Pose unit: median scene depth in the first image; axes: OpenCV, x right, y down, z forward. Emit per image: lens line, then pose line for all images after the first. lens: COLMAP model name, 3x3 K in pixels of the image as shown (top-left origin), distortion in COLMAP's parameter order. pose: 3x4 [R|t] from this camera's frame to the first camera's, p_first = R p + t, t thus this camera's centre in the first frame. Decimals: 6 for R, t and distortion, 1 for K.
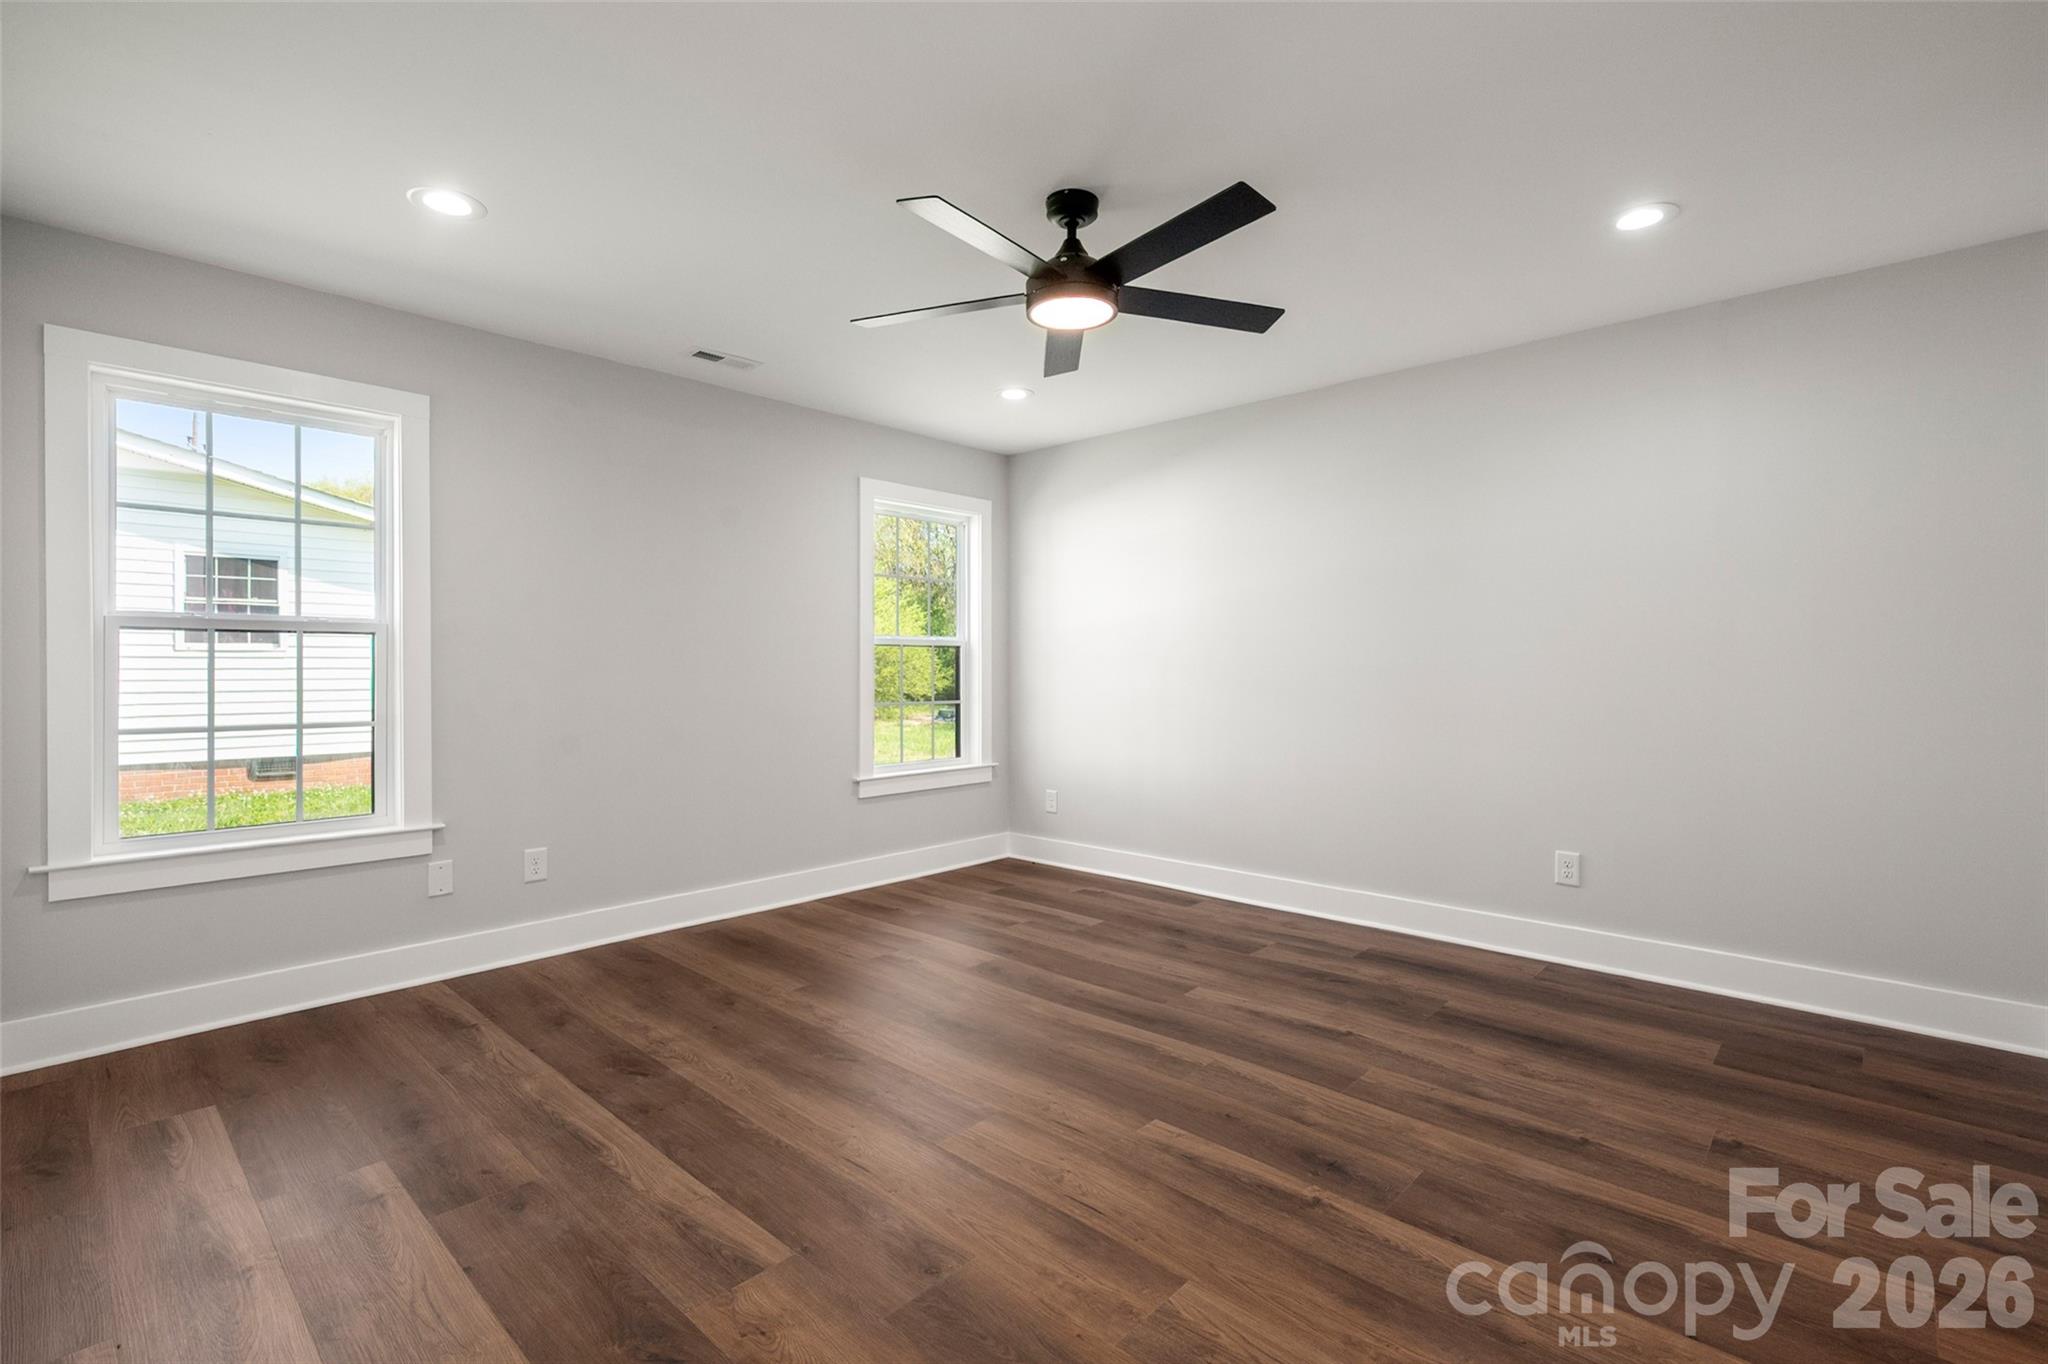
lens RADIAL K [[925.5, 0, 1029.1], [0, 925.5, 669.9], [0, 0, 1]] dist [-0.002697, 0.002513]
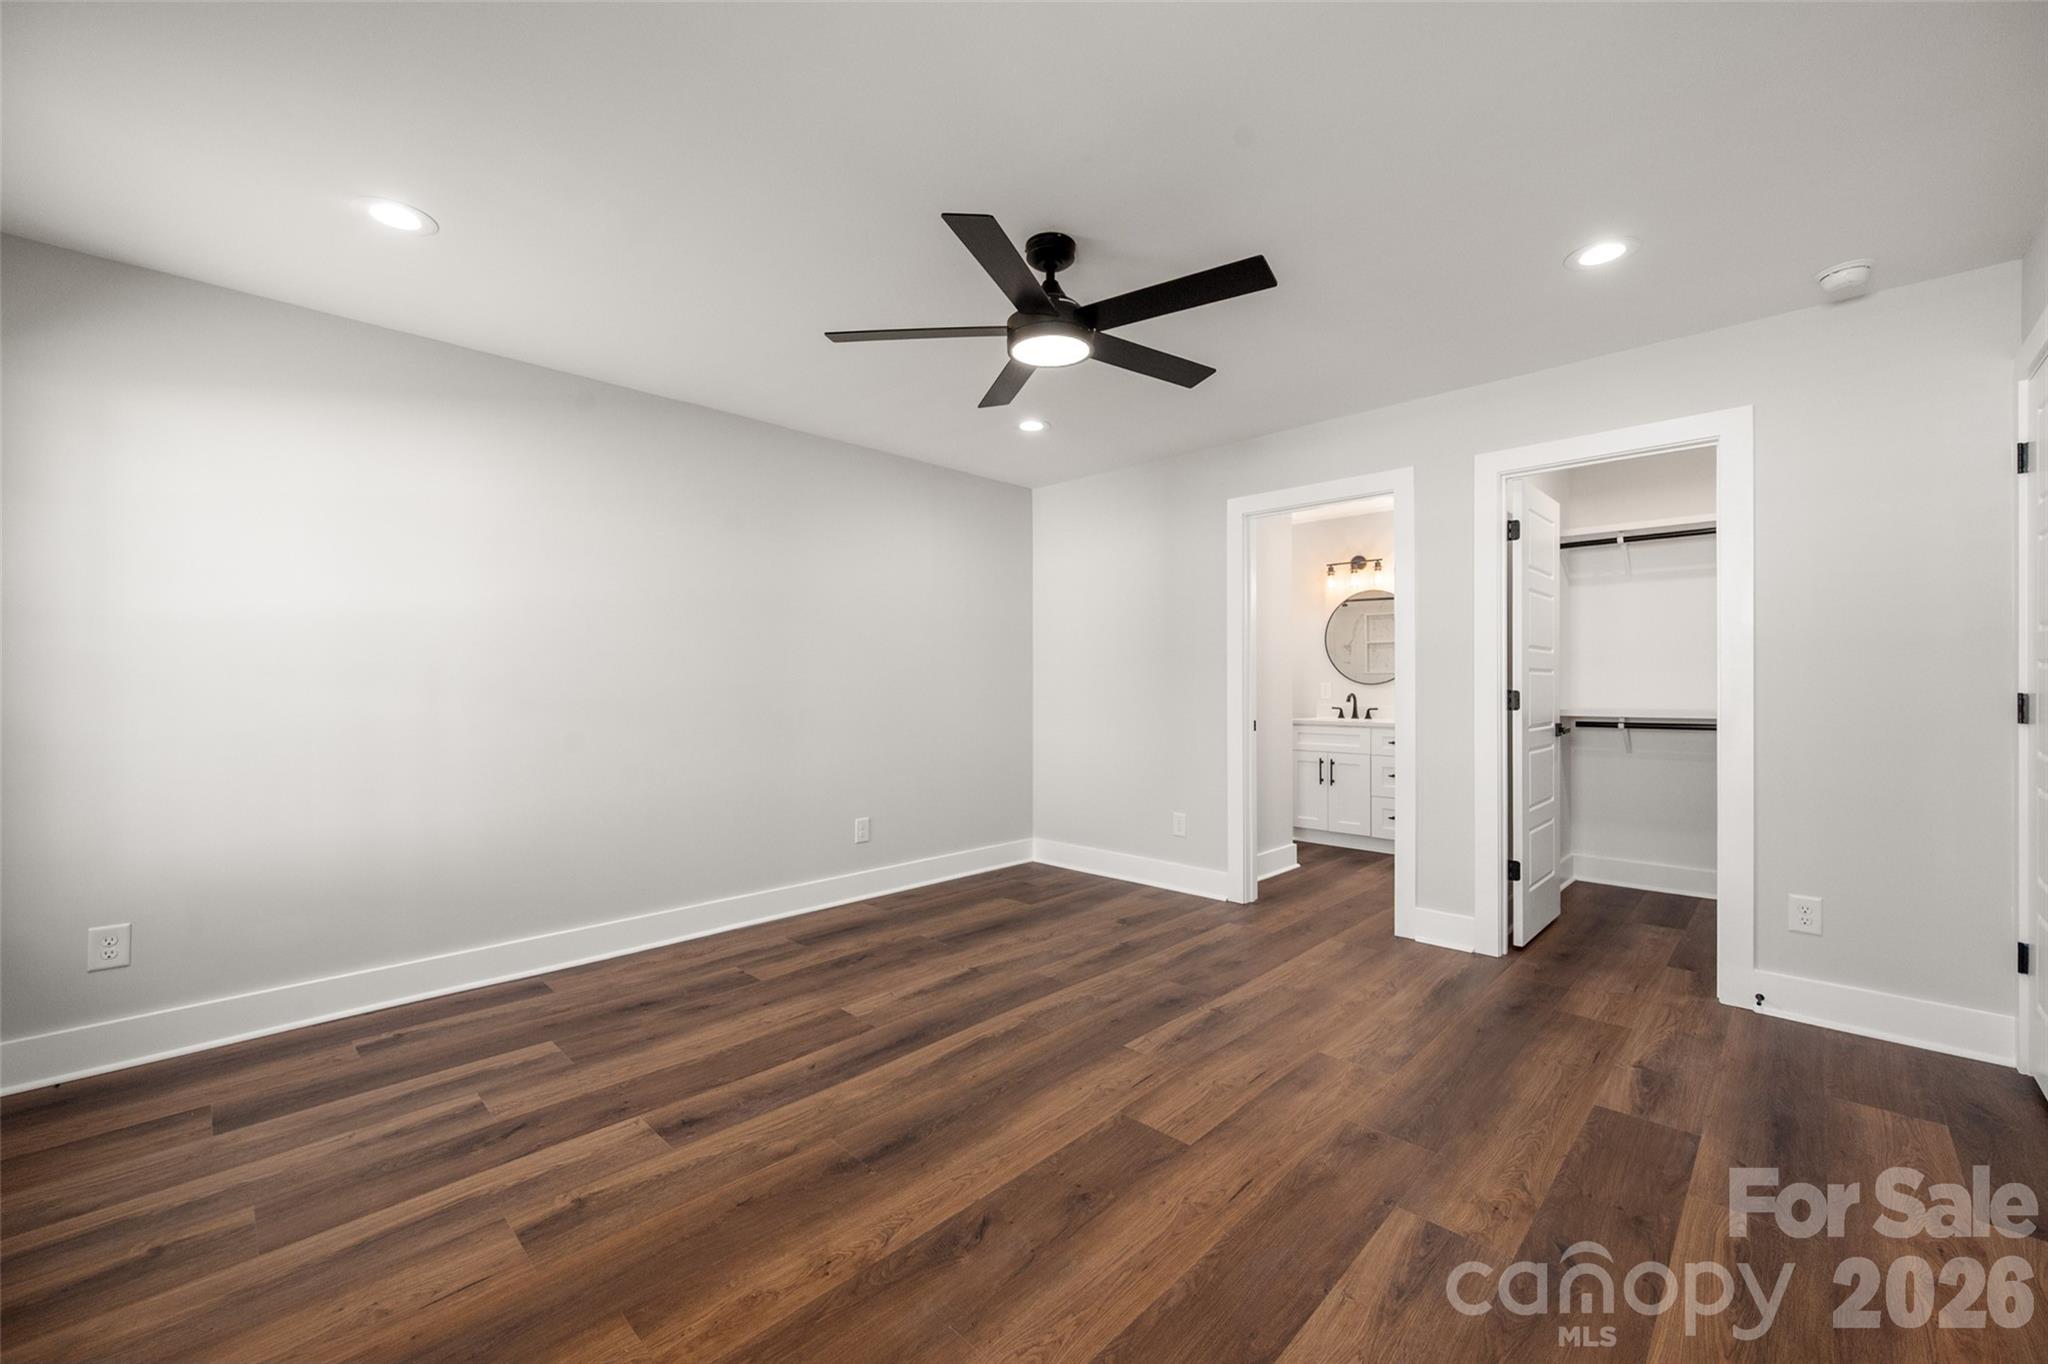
lens RADIAL K [[818.9, 0, 1023.9], [0, 818.9, 683.6], [0, 0, 1]] dist [0.003669, -0.000097]
pose [[0.018903, 0.000294, 0.999821, -0.724428], [0.003913, 0.999992, -0.000368, -0.005054], [-0.999814, 0.003919, 0.018901, 0.822077]]
